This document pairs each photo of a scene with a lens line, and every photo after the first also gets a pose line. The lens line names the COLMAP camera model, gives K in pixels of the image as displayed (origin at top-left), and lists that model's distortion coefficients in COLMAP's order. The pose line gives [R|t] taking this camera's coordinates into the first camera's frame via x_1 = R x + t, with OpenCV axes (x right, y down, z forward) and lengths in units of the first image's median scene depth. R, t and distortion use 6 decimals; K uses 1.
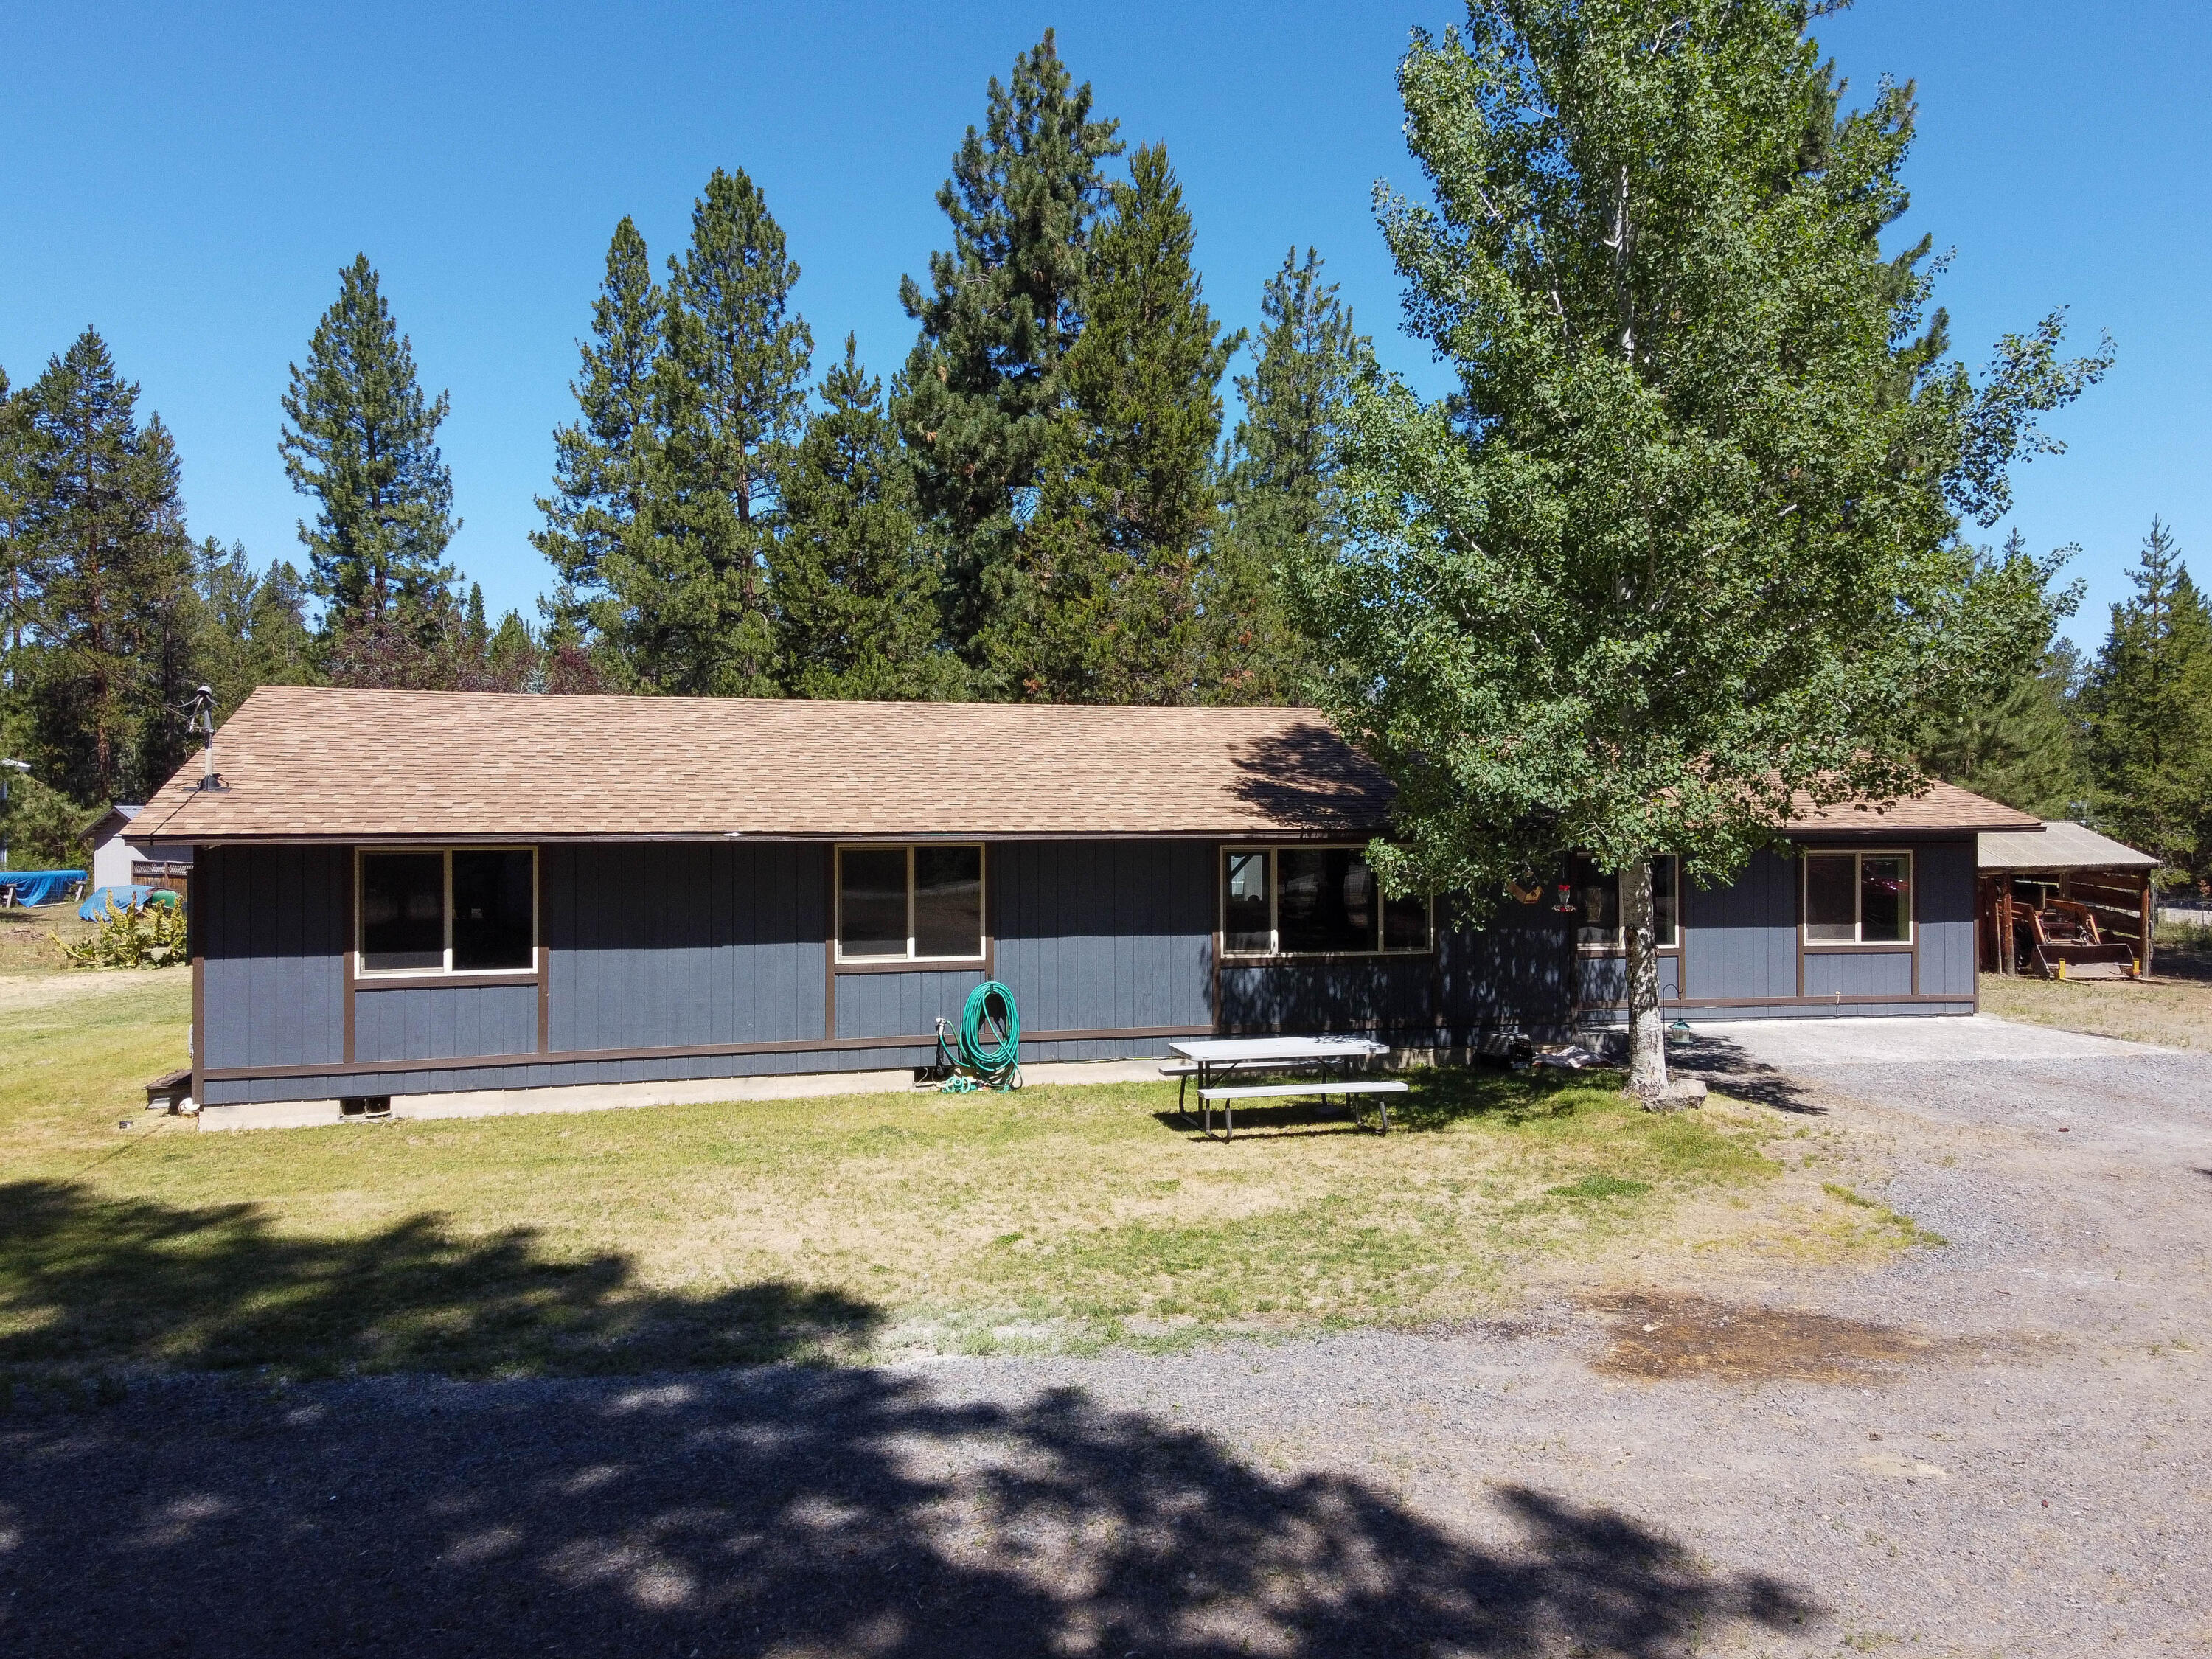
lens RADIAL K [[1565.3, 0, 1106.0], [0, 1565.3, 829.5], [0, 0, 1]] dist [0.166354, -0.125230]
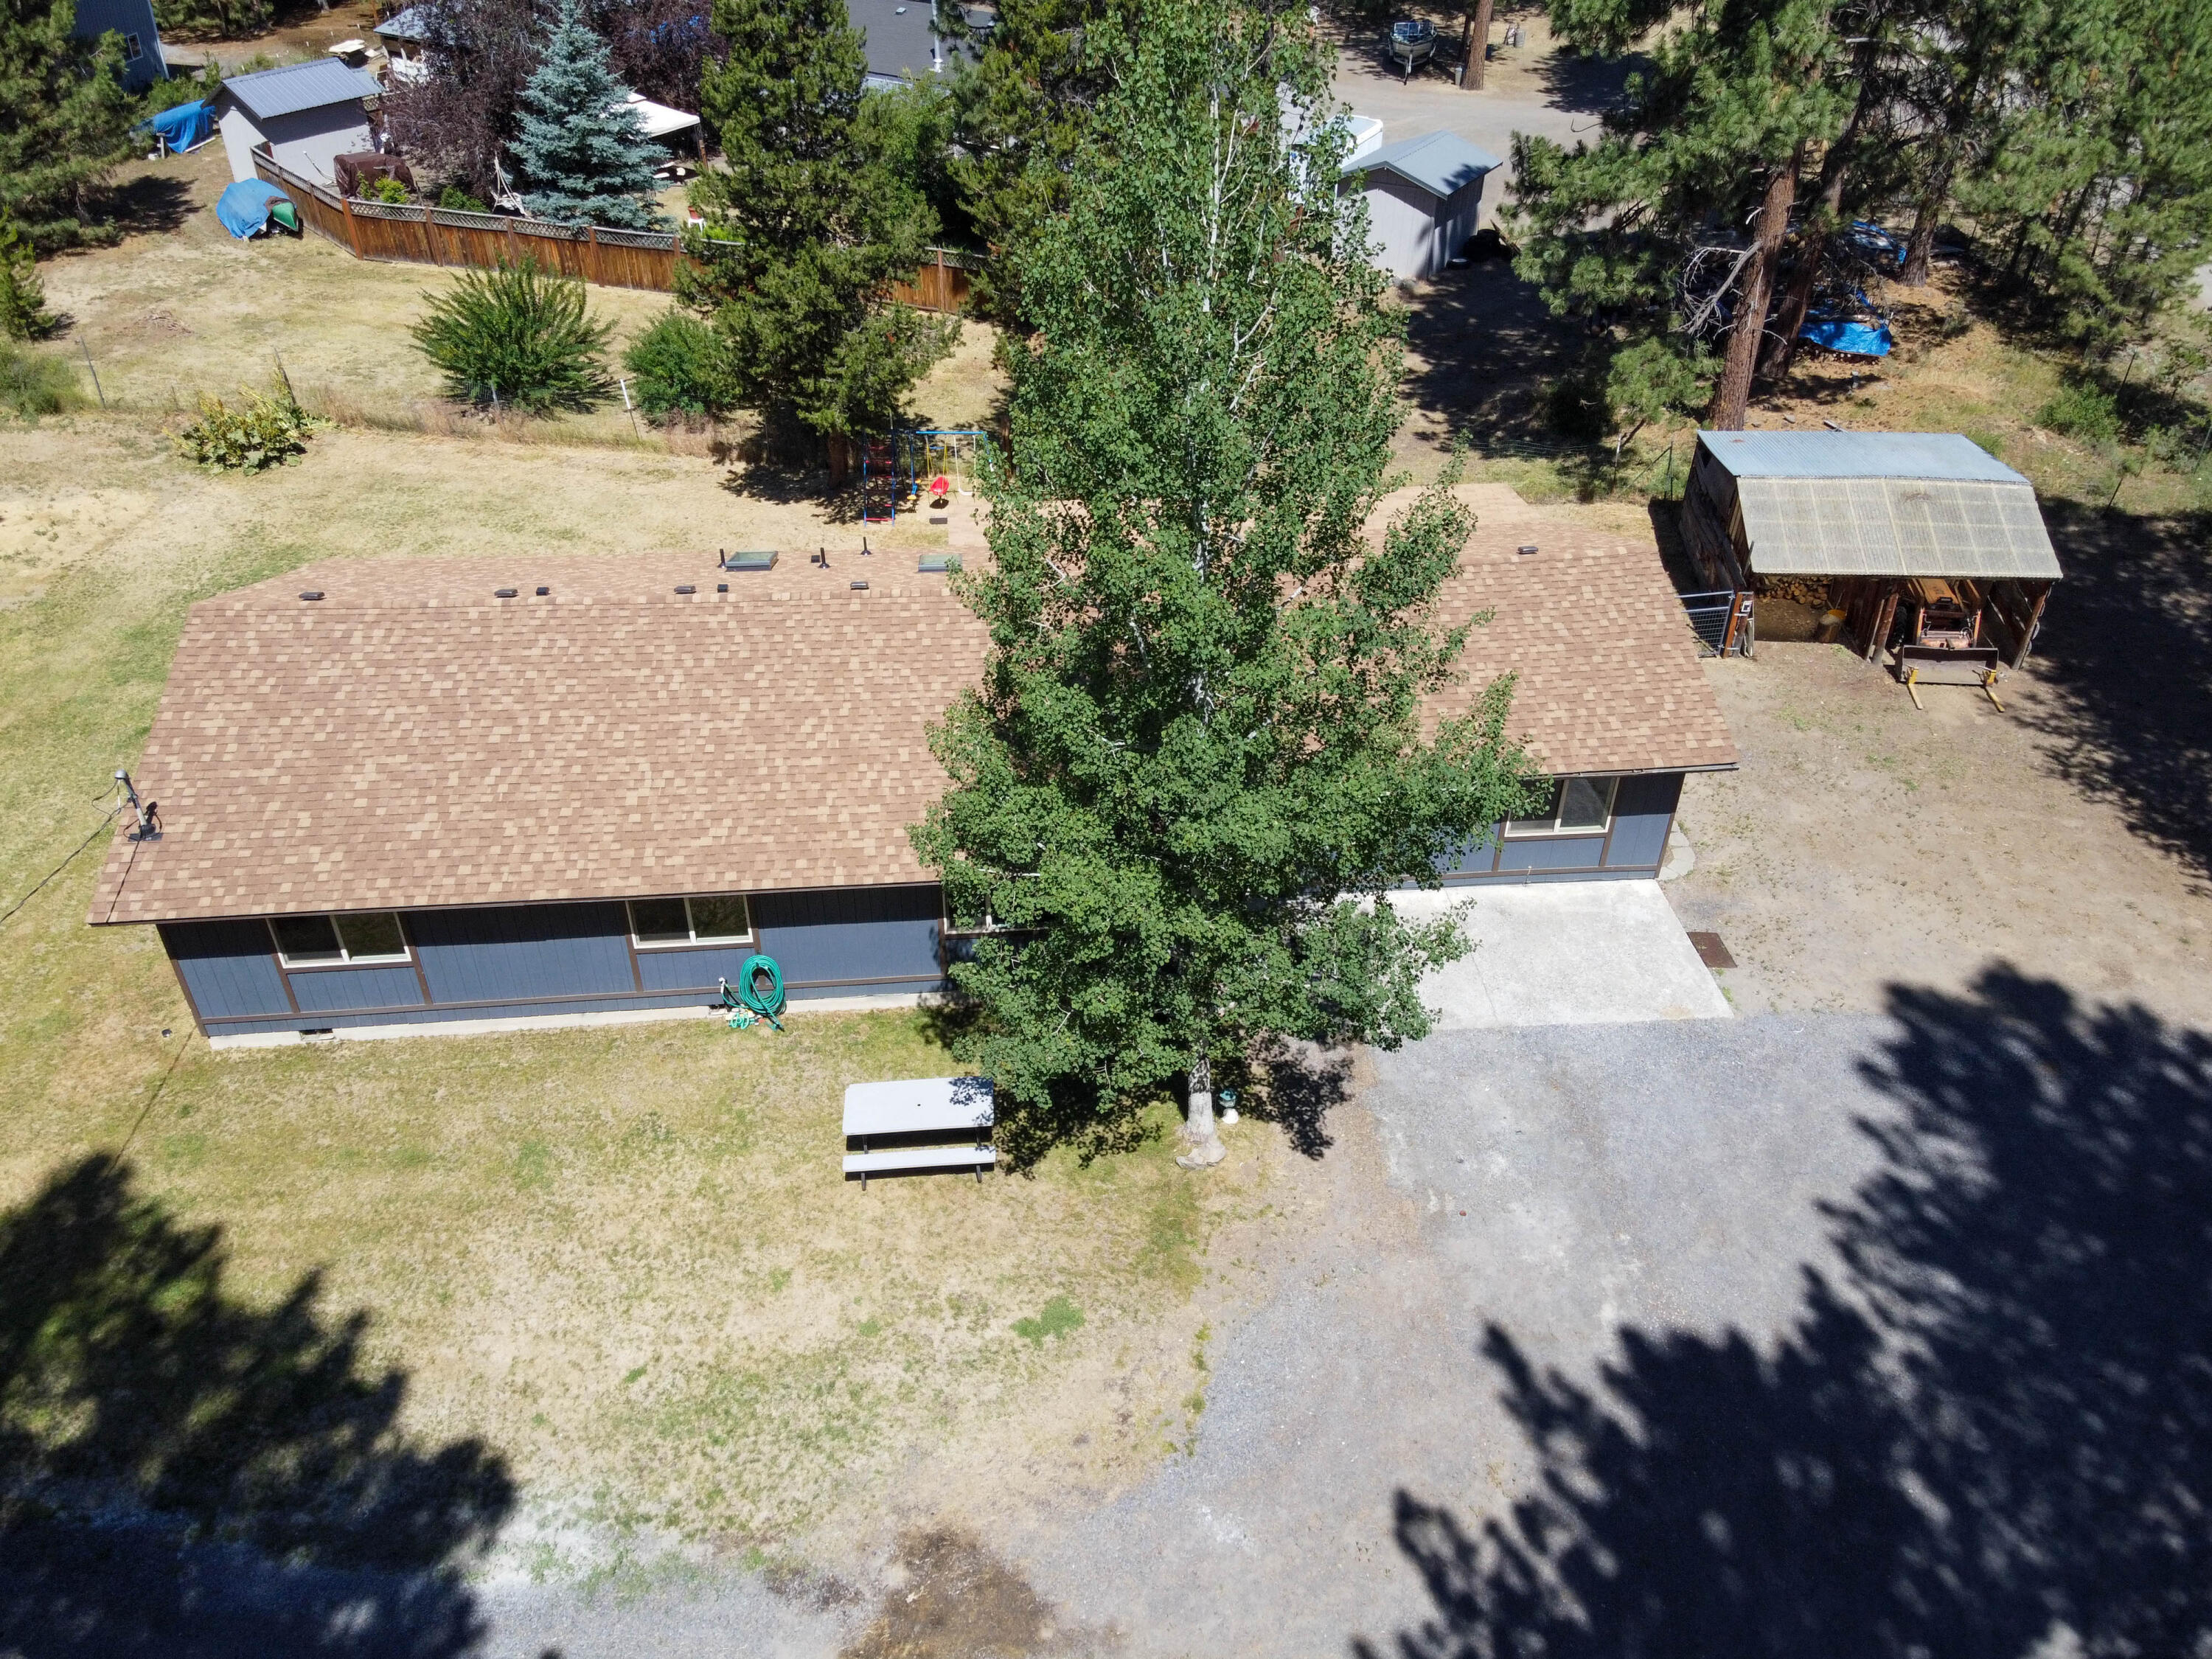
lens RADIAL K [[1565.3, 0, 1106.0], [0, 1565.3, 829.5], [0, 0, 1]] dist [0.166354, -0.125230]
pose [[0.986746, 0.104462, -0.124174, 0.628473], [-0.012952, 0.813491, 0.581433, -1.304855], [0.161752, -0.572119, 0.804062, 0.080877]]
